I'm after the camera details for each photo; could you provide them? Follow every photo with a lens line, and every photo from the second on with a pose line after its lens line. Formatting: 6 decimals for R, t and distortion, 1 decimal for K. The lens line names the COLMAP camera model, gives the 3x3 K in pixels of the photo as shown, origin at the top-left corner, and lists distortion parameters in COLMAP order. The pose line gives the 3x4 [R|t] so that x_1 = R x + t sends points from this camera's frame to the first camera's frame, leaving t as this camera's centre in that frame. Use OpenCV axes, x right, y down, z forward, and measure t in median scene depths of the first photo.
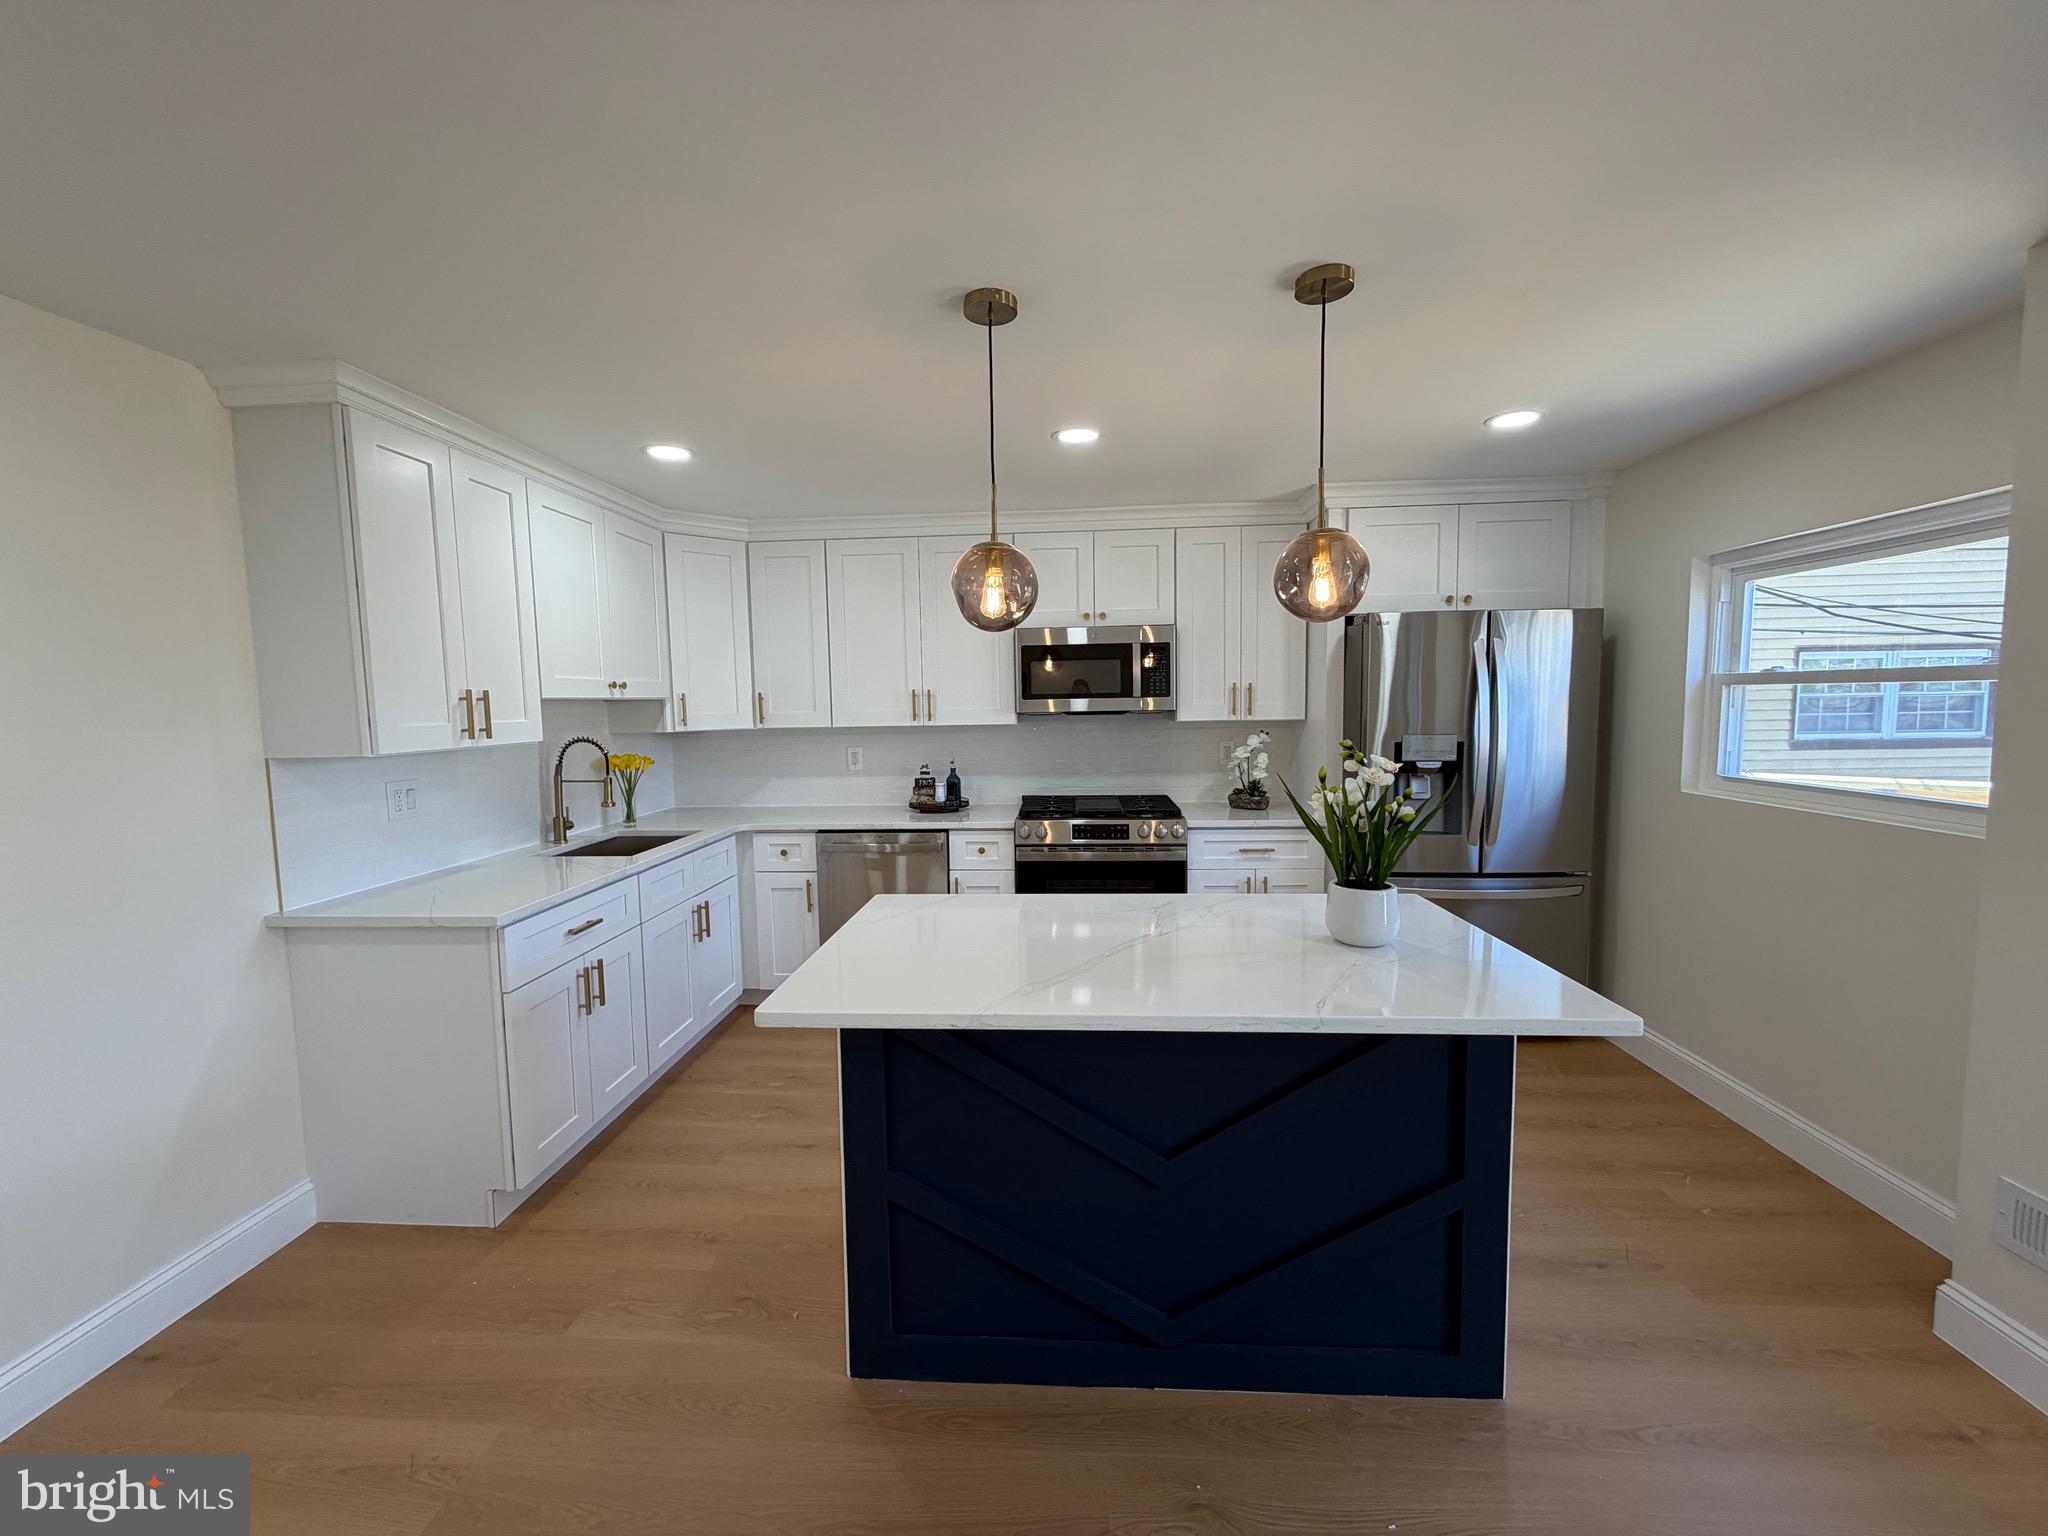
lens RADIAL K [[813.4, 0, 1019.0], [0, 813.4, 767.9], [0, 0, 1]] dist [-0.000160, -0.000259]
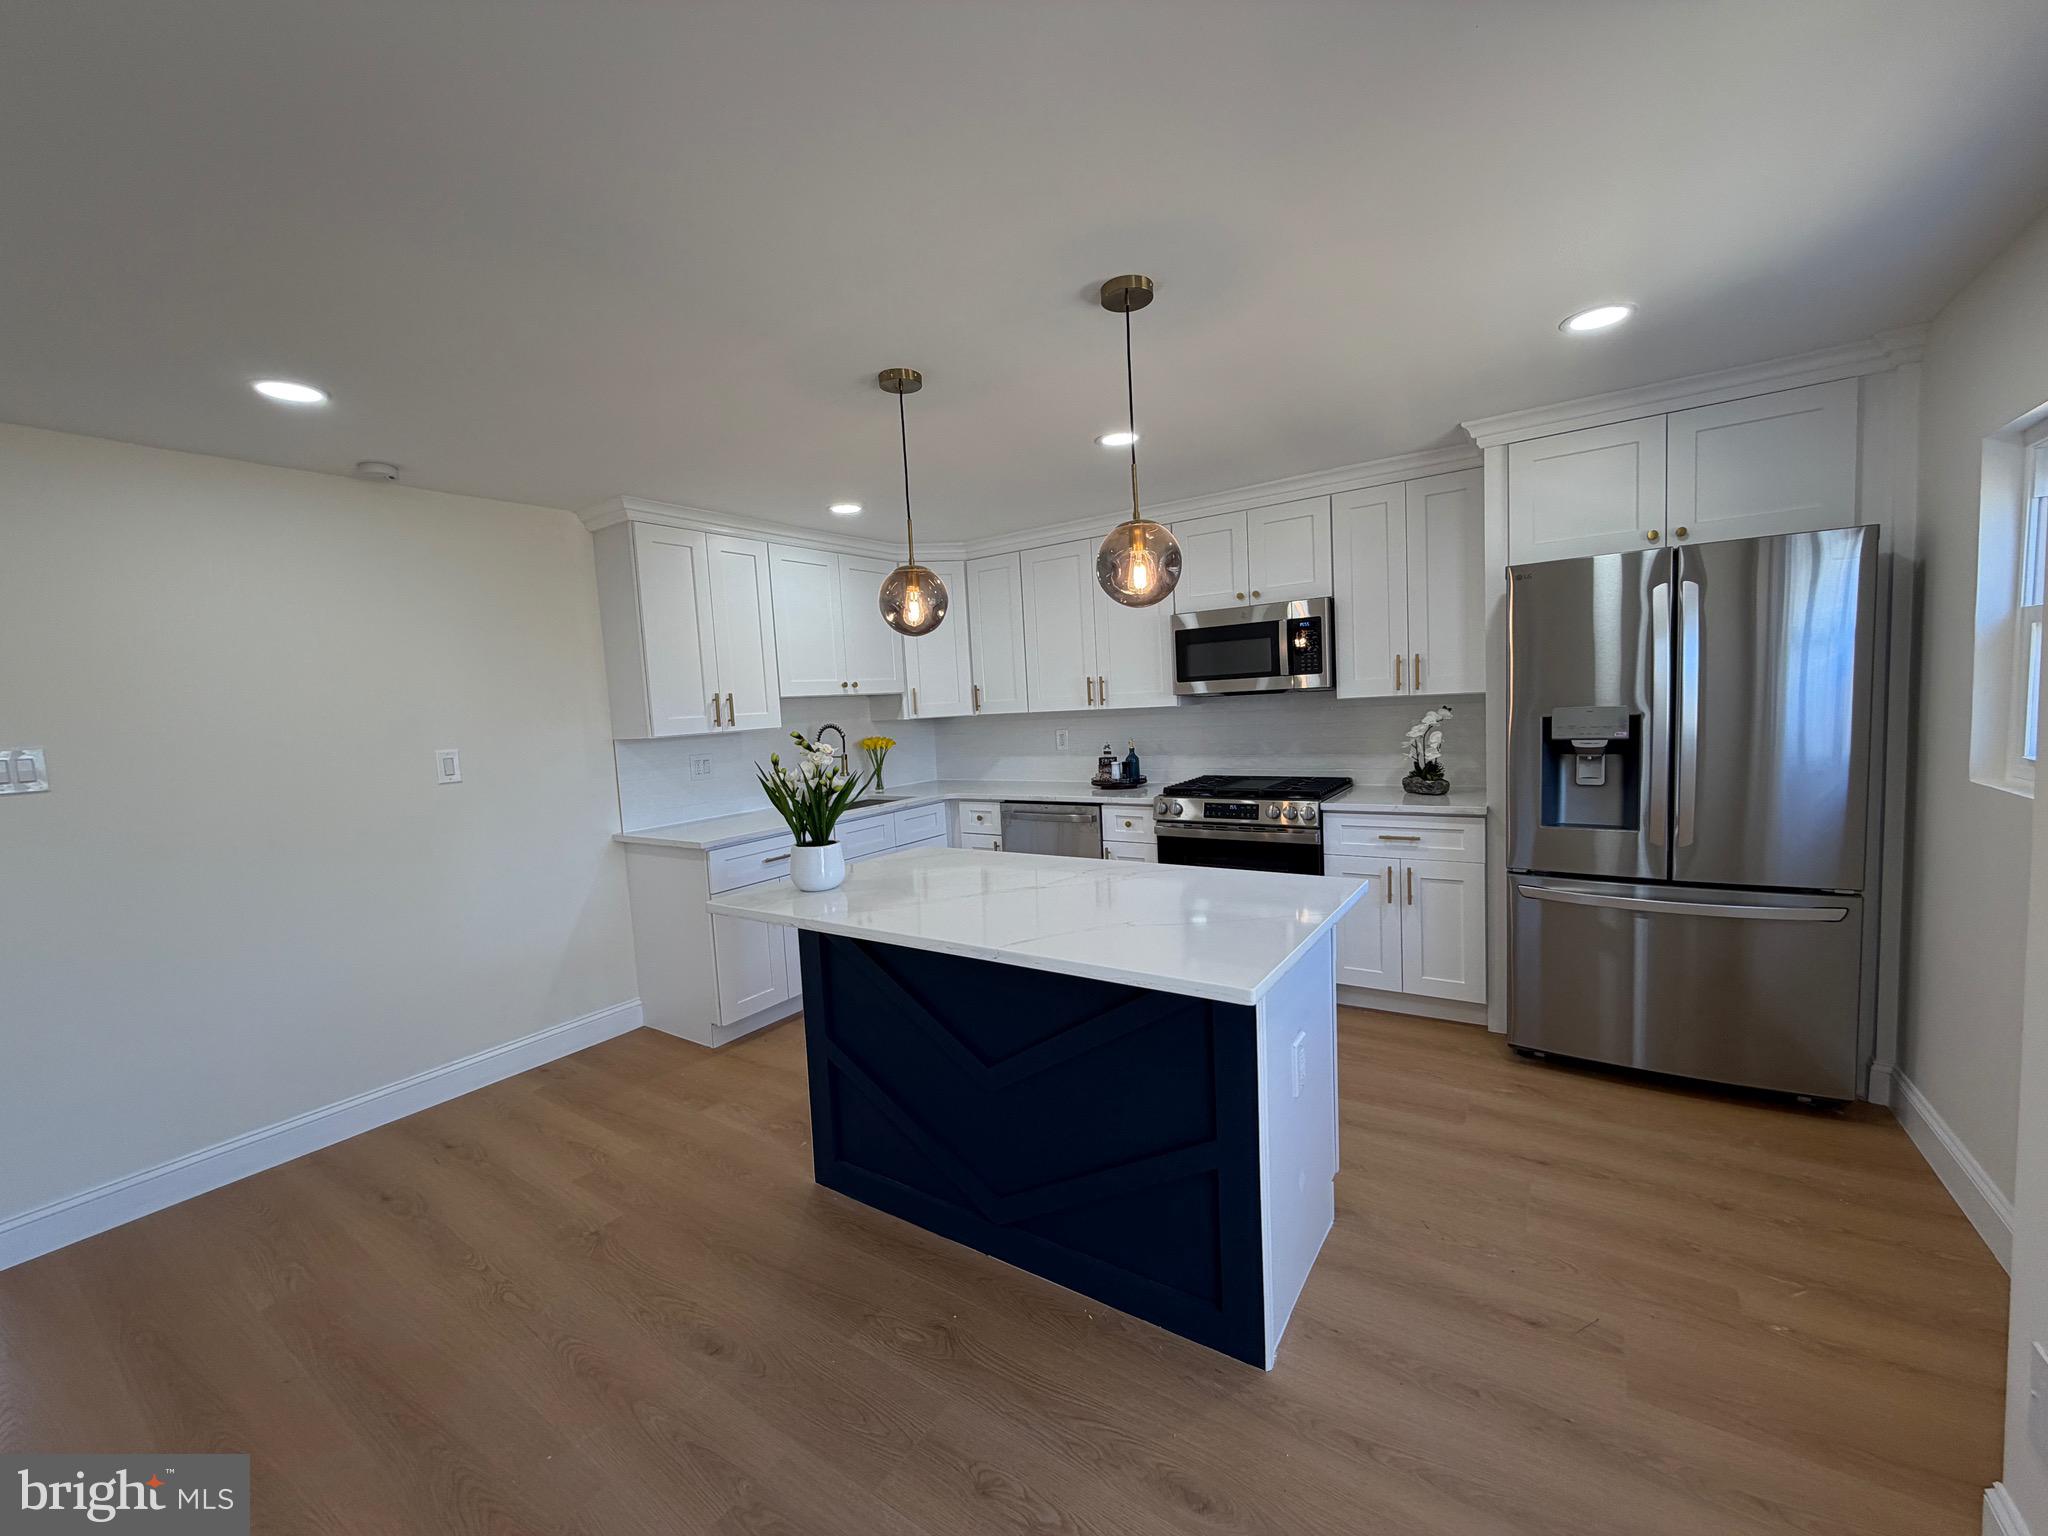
lens RADIAL K [[813.4, 0, 1019.0], [0, 813.4, 767.9], [0, 0, 1]] dist [-0.000160, -0.000259]
pose [[0.859724, 0.013435, -0.510583, 0.385159], [-0.003319, 0.999780, 0.020718, 0.005079], [0.510749, -0.016117, 0.859579, -0.003781]]
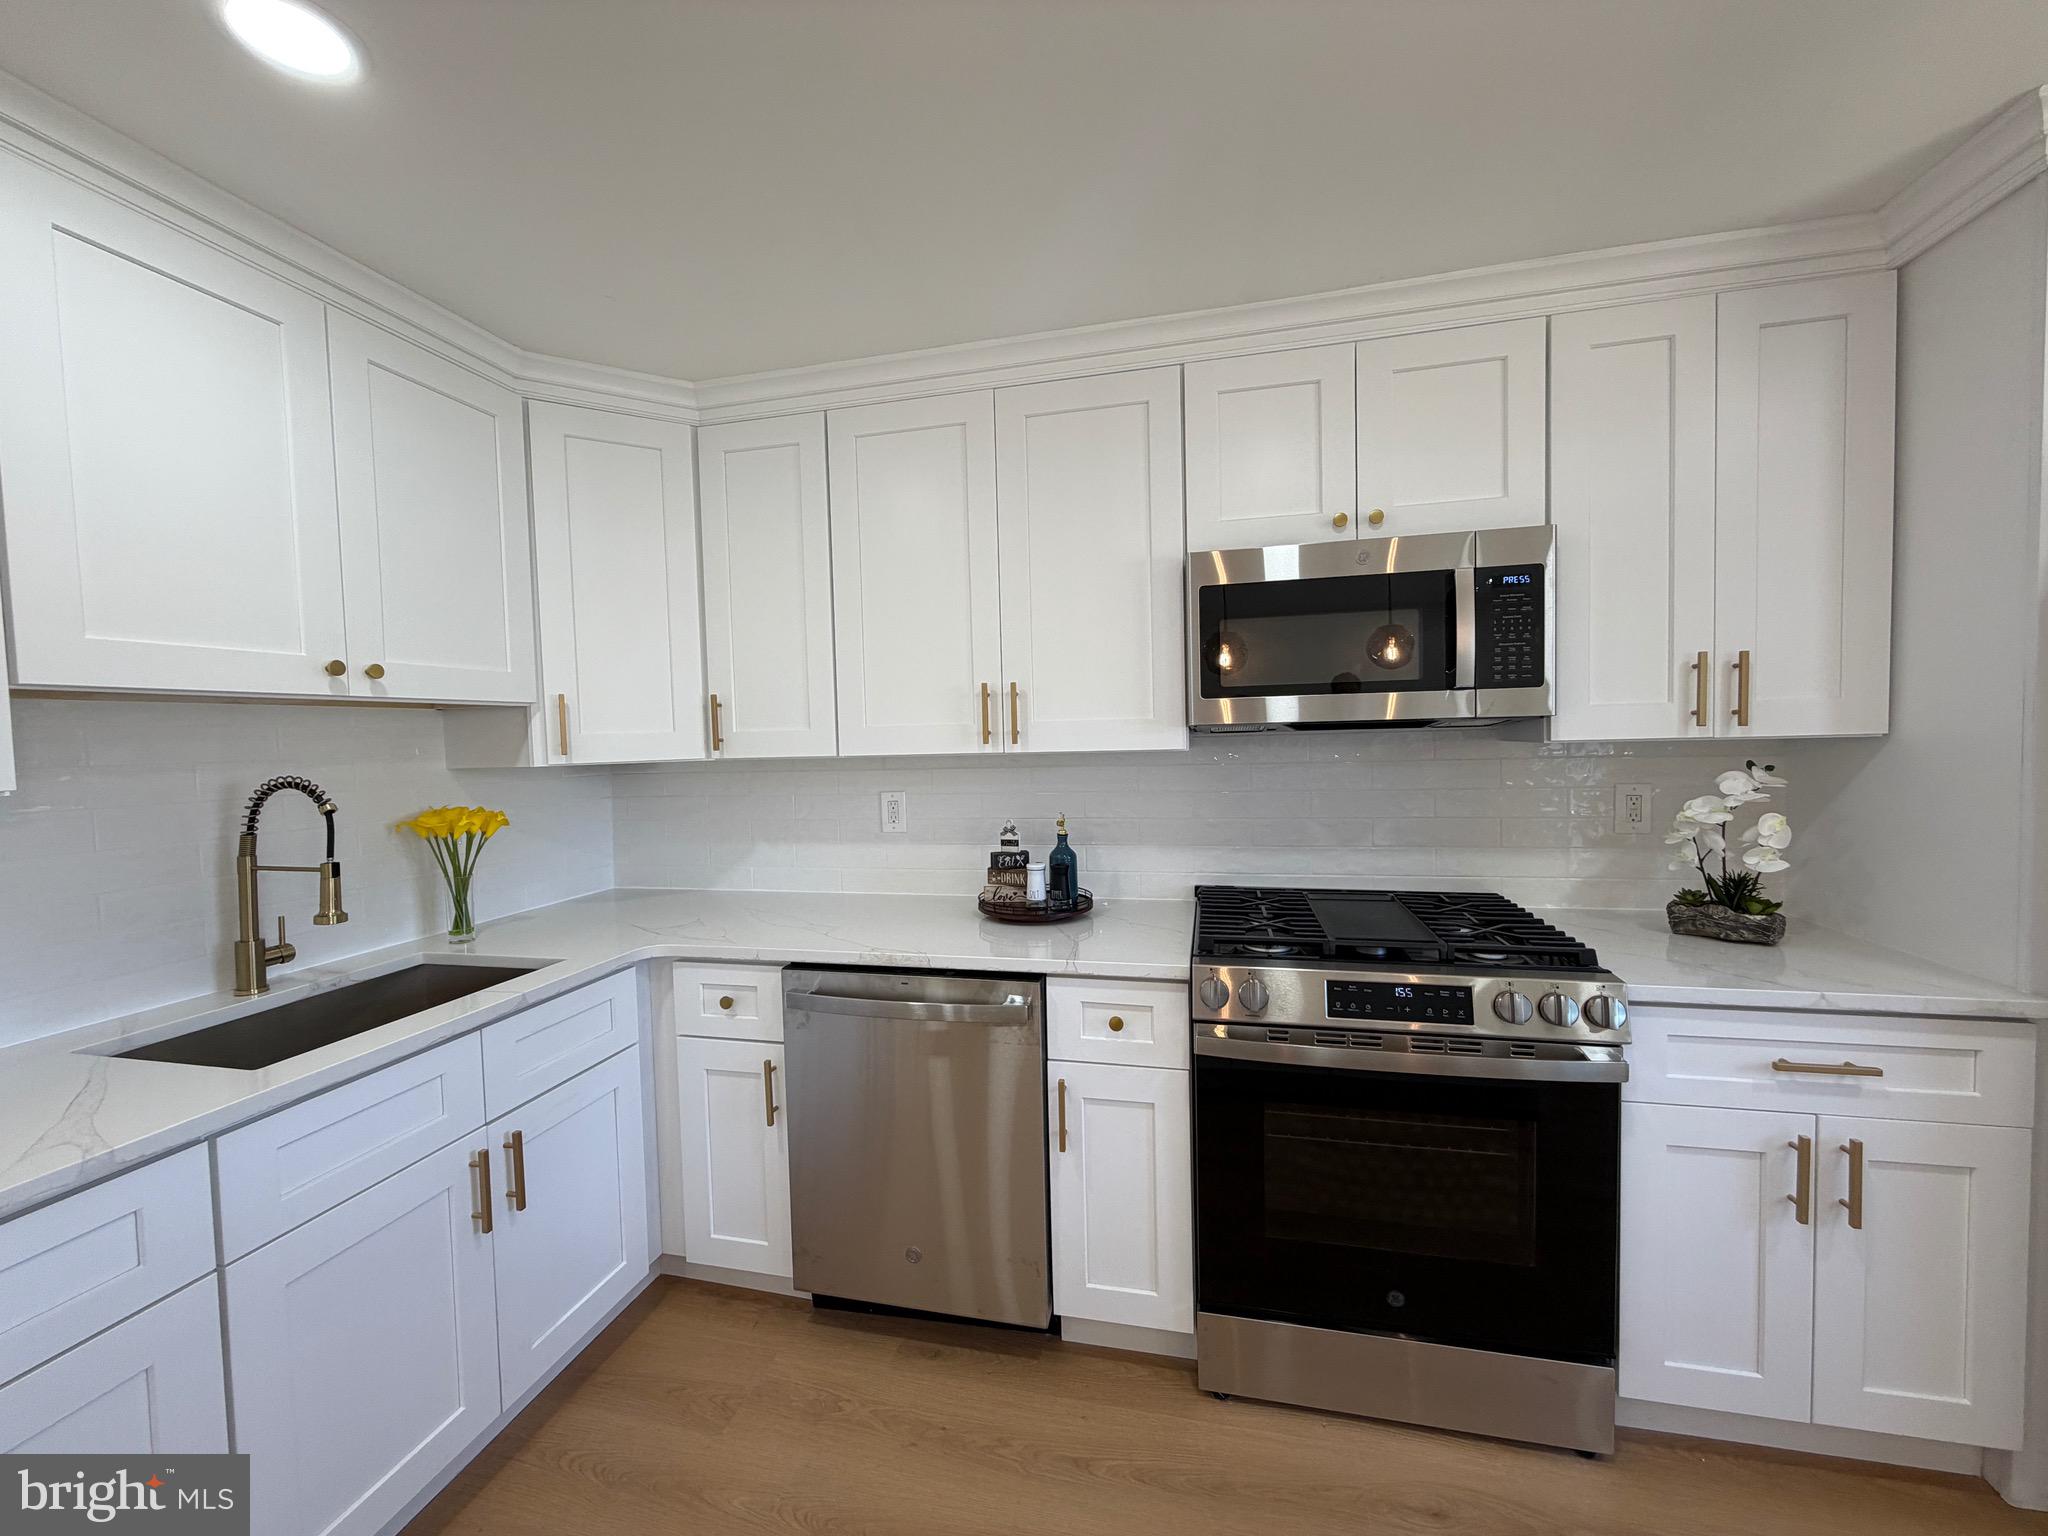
lens RADIAL K [[813.4, 0, 1019.0], [0, 813.4, 767.9], [0, 0, 1]] dist [-0.000160, -0.000259]
pose [[0.985362, -0.000541, -0.170475, -0.021827], [-0.006008, 0.999264, -0.037898, -0.025176], [0.170370, 0.038367, 0.984633, 0.538437]]
